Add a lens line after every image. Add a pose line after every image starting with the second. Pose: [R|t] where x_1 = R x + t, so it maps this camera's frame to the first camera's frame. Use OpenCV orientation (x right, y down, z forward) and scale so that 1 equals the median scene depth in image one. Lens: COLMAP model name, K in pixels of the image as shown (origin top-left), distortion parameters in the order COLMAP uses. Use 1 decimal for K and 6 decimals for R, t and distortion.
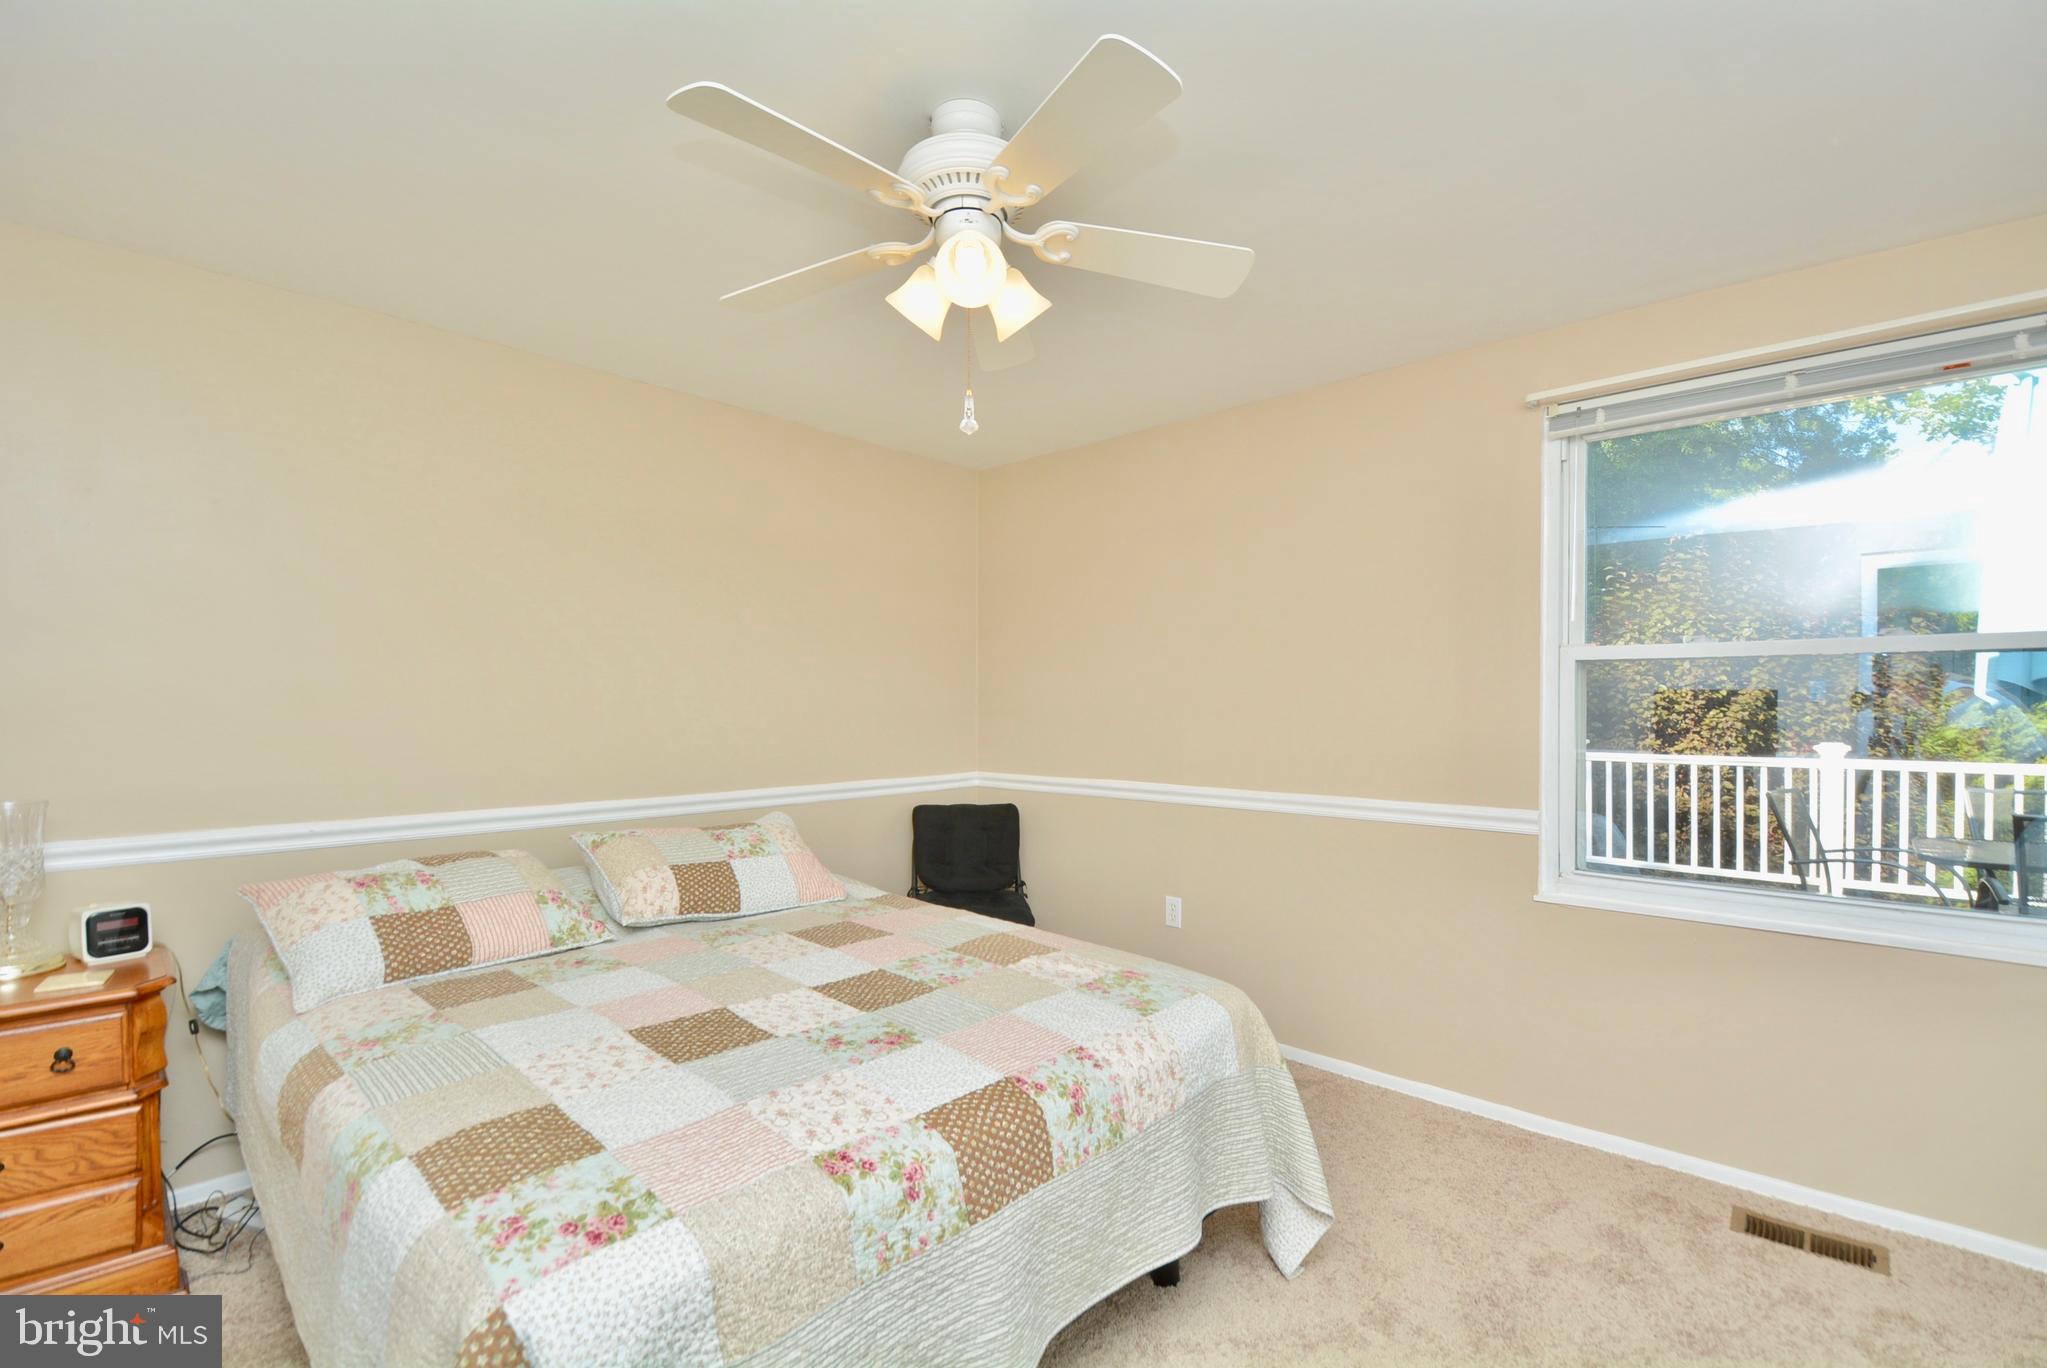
lens RADIAL K [[895.5, 0, 1049.1], [0, 895.5, 711.5], [0, 0, 1]] dist [0.019576, -0.025190]
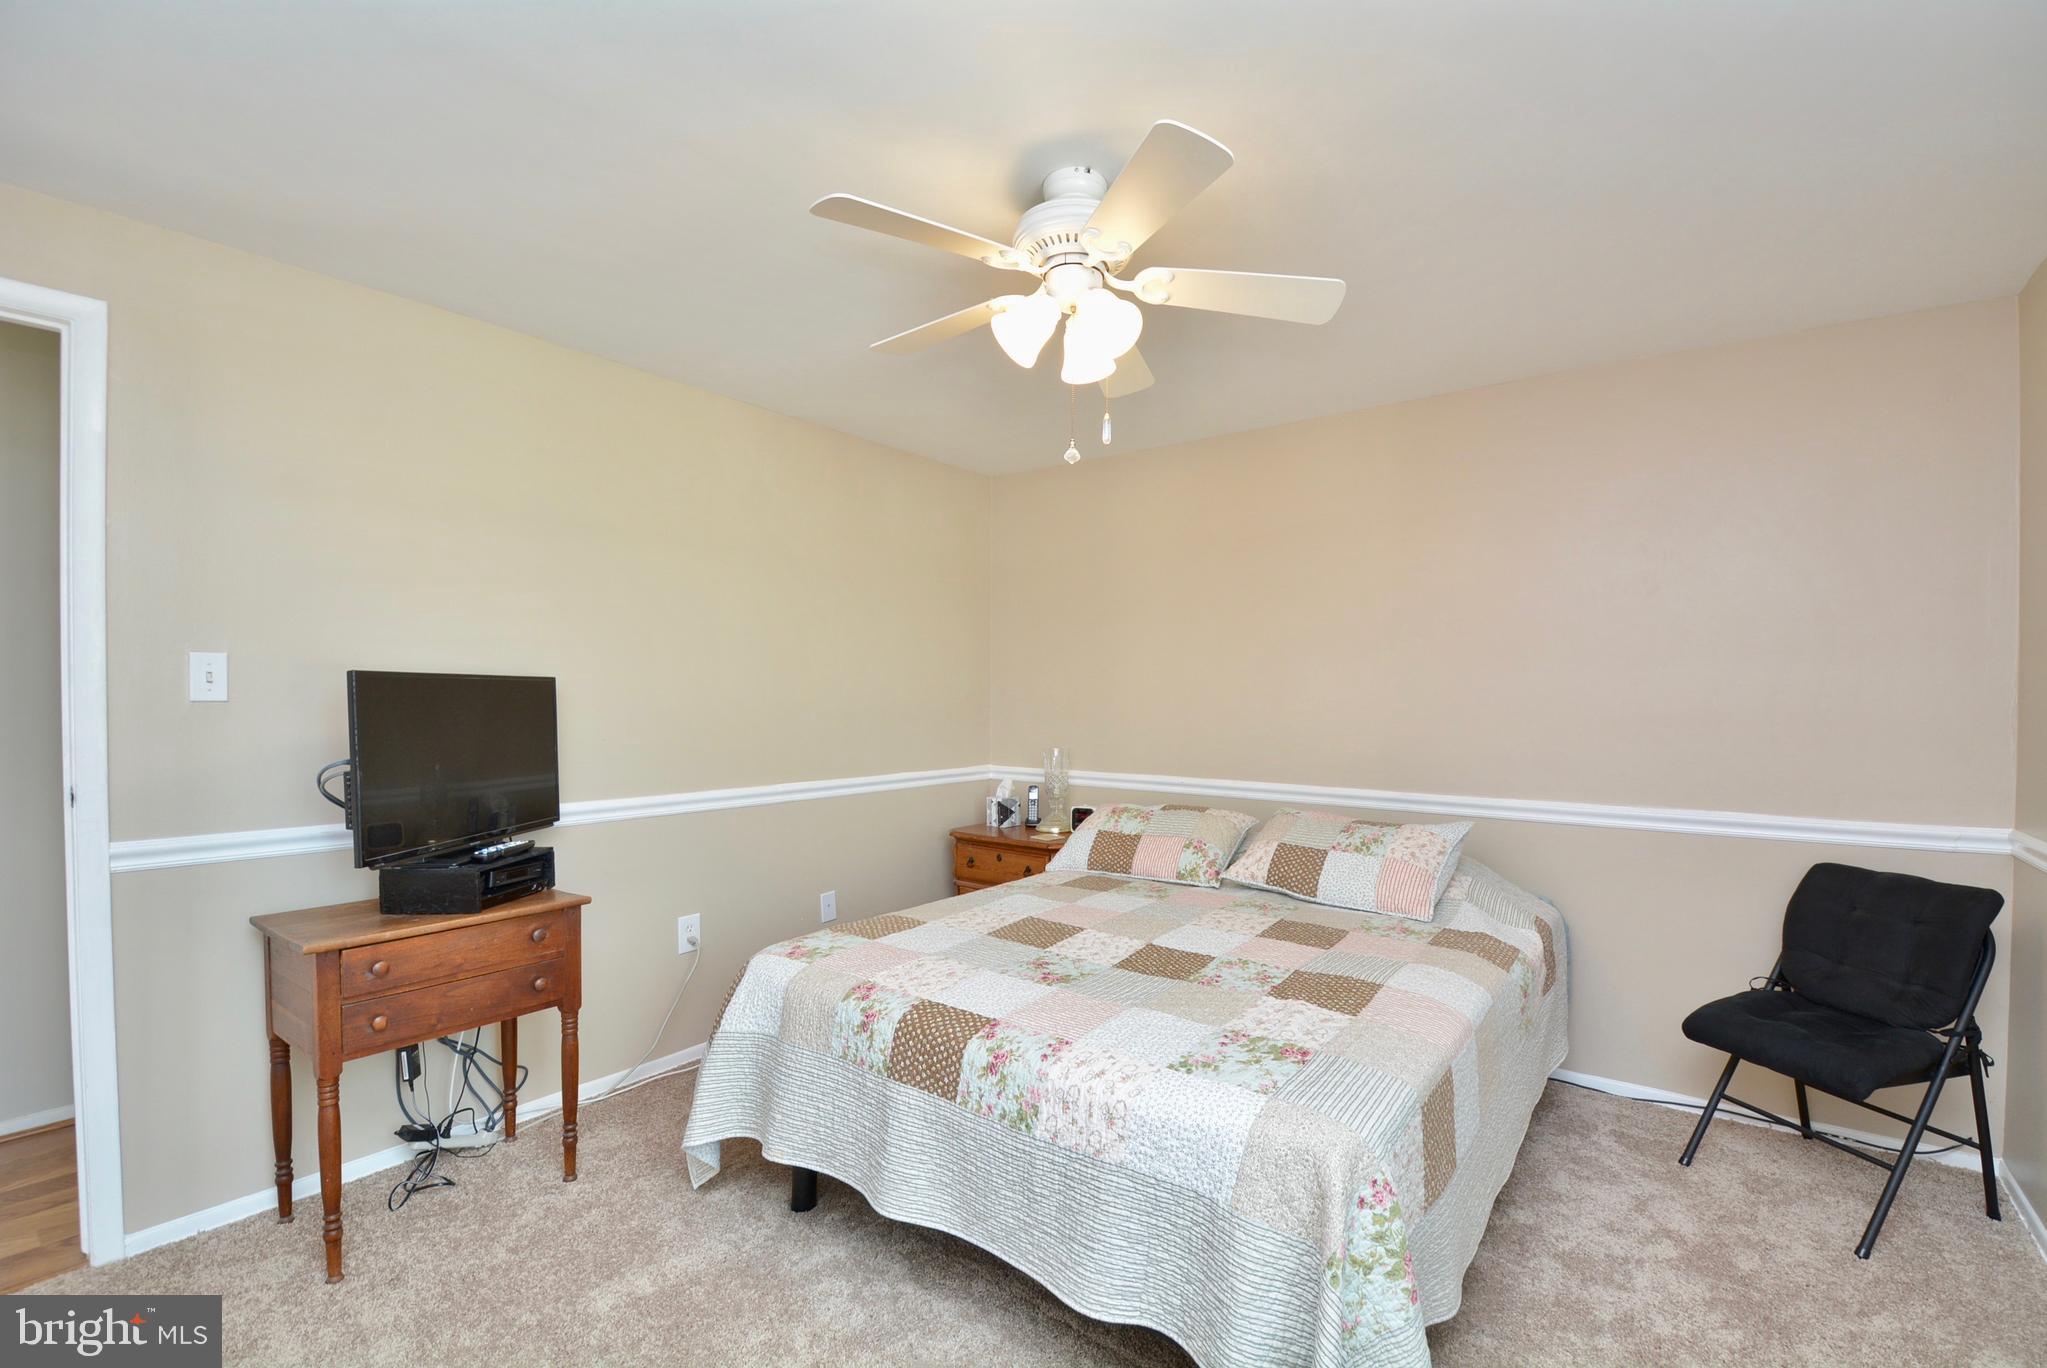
lens RADIAL K [[895.5, 0, 1049.1], [0, 895.5, 711.5], [0, 0, 1]] dist [0.019576, -0.025190]
pose [[0.101194, 0.014670, -0.994759, 1.002500], [-0.014517, 0.999807, 0.013268, -0.012772], [0.994761, 0.013099, 0.101387, 0.839364]]
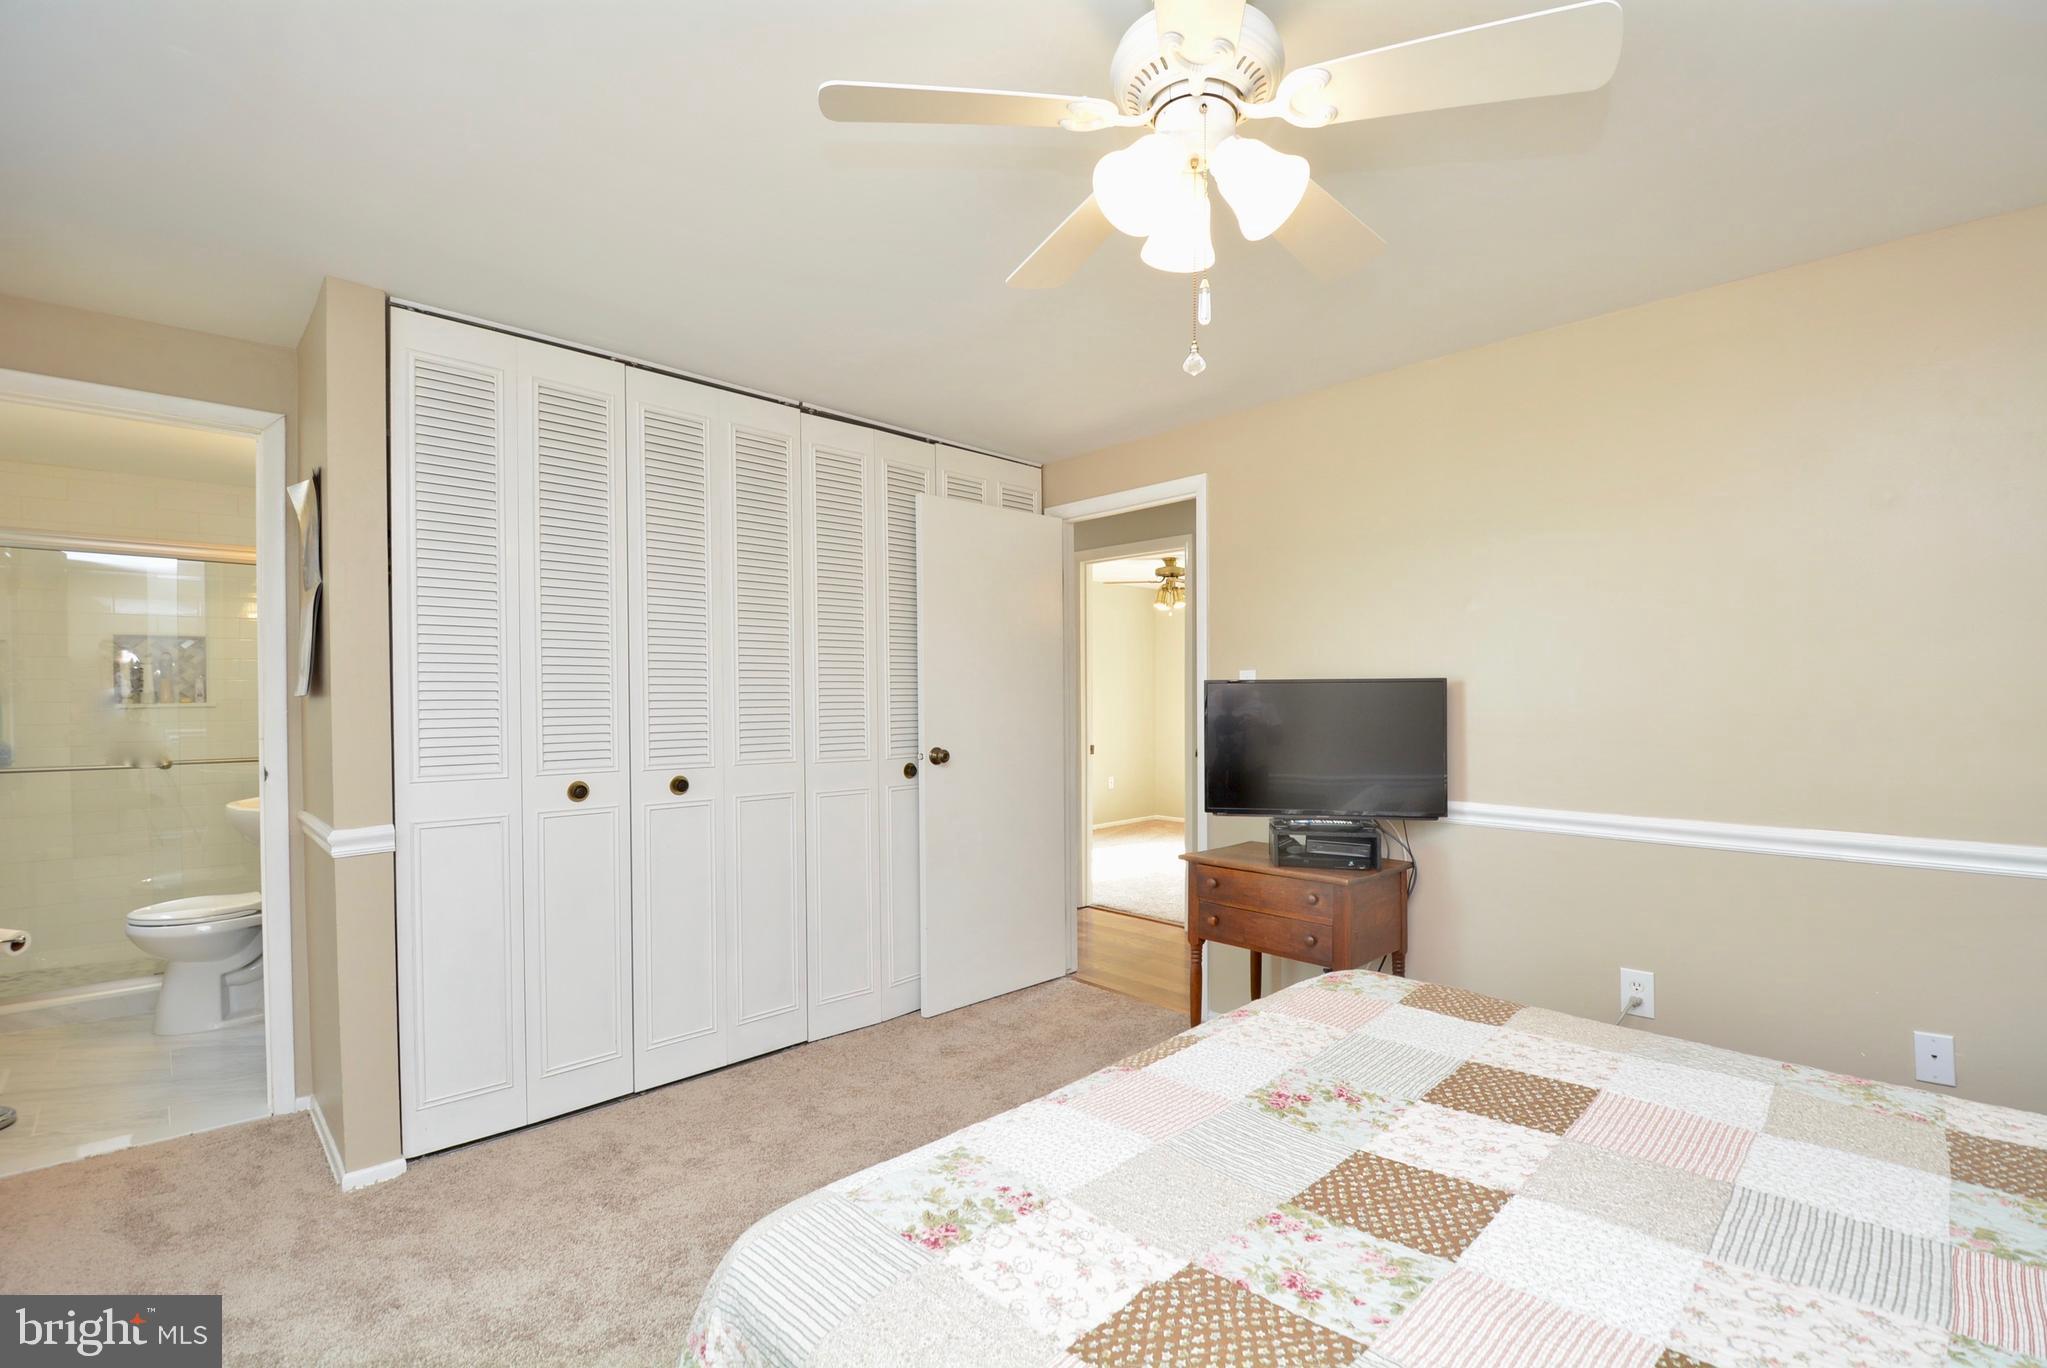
lens RADIAL K [[895.5, 0, 1049.1], [0, 895.5, 711.5], [0, 0, 1]] dist [0.019576, -0.025190]
pose [[-0.998629, 0.000863, 0.052330, 0.000804], [0.002145, 0.999699, 0.024451, -0.020537], [-0.052293, 0.024529, -0.998330, 1.787847]]
